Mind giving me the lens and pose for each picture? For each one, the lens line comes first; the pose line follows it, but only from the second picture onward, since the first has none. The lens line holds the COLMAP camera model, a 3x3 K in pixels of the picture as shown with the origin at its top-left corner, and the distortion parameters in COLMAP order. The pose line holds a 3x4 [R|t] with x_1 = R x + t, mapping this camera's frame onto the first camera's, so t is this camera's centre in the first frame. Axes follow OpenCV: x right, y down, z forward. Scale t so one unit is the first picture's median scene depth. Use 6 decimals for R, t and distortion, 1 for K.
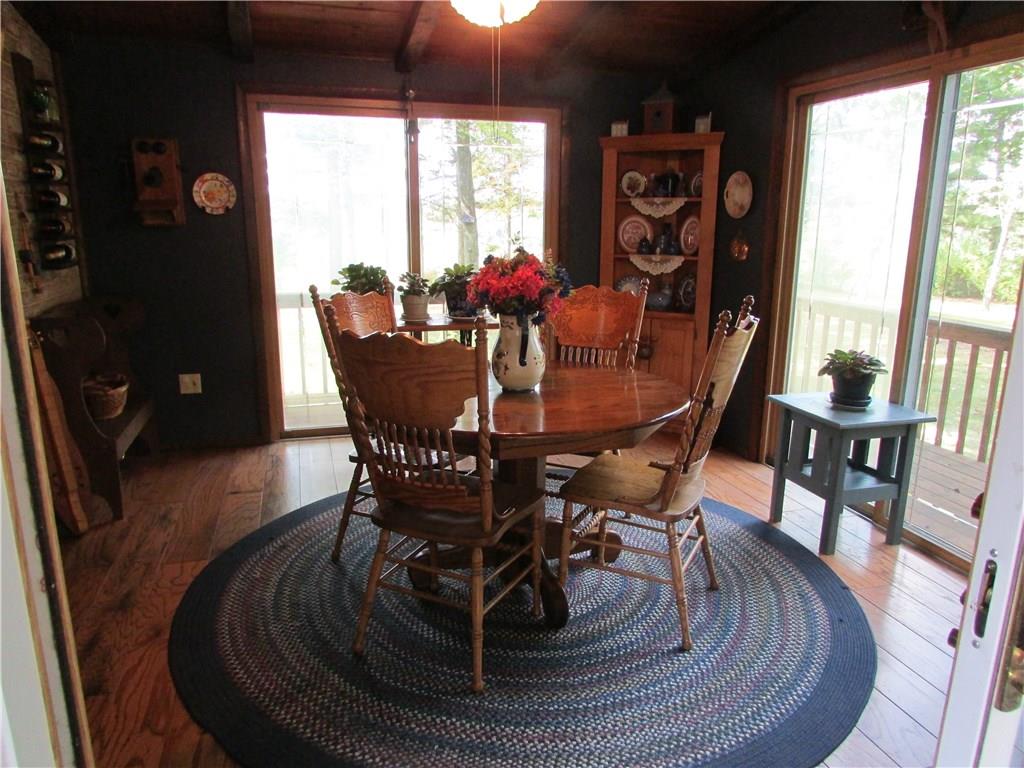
lens RADIAL K [[723.6, 0, 512.0], [0, 723.6, 384.0], [0, 0, 1]] dist [-0.040342, 0.002447]
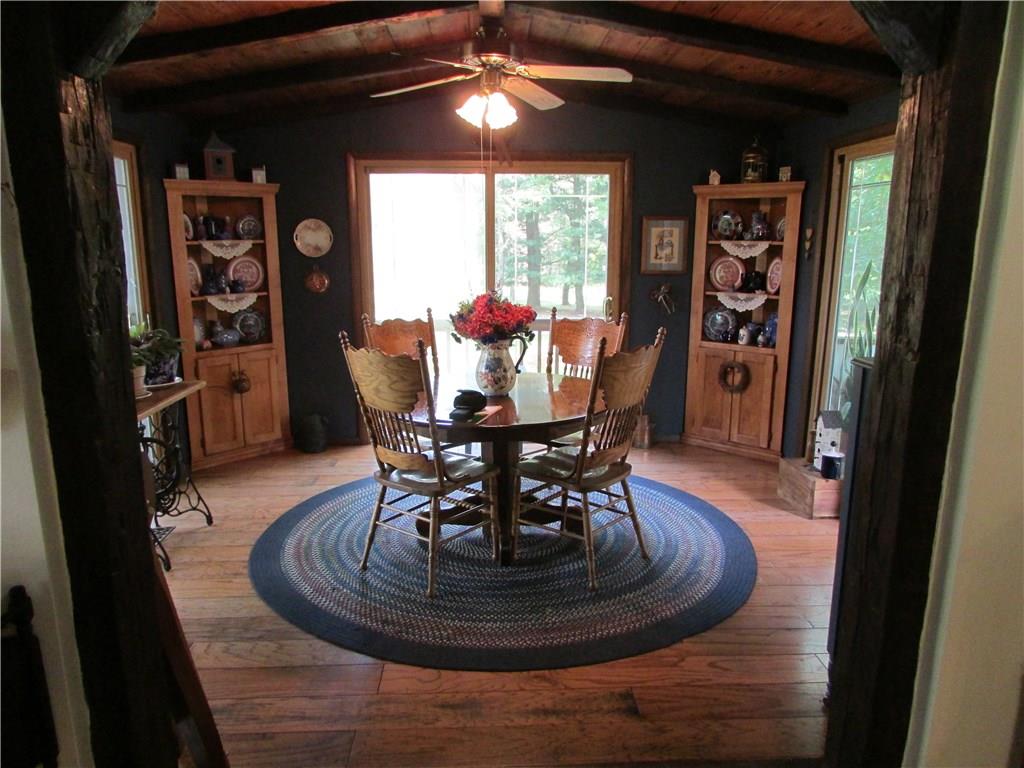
lens RADIAL K [[723.6, 0, 512.0], [0, 723.6, 384.0], [0, 0, 1]] dist [-0.040342, 0.002447]
pose [[0.254809, -0.203172, 0.945406, -0.763215], [0.220332, 0.964160, 0.147818, -0.125001], [-0.941555, 0.170638, 0.290442, 0.353579]]
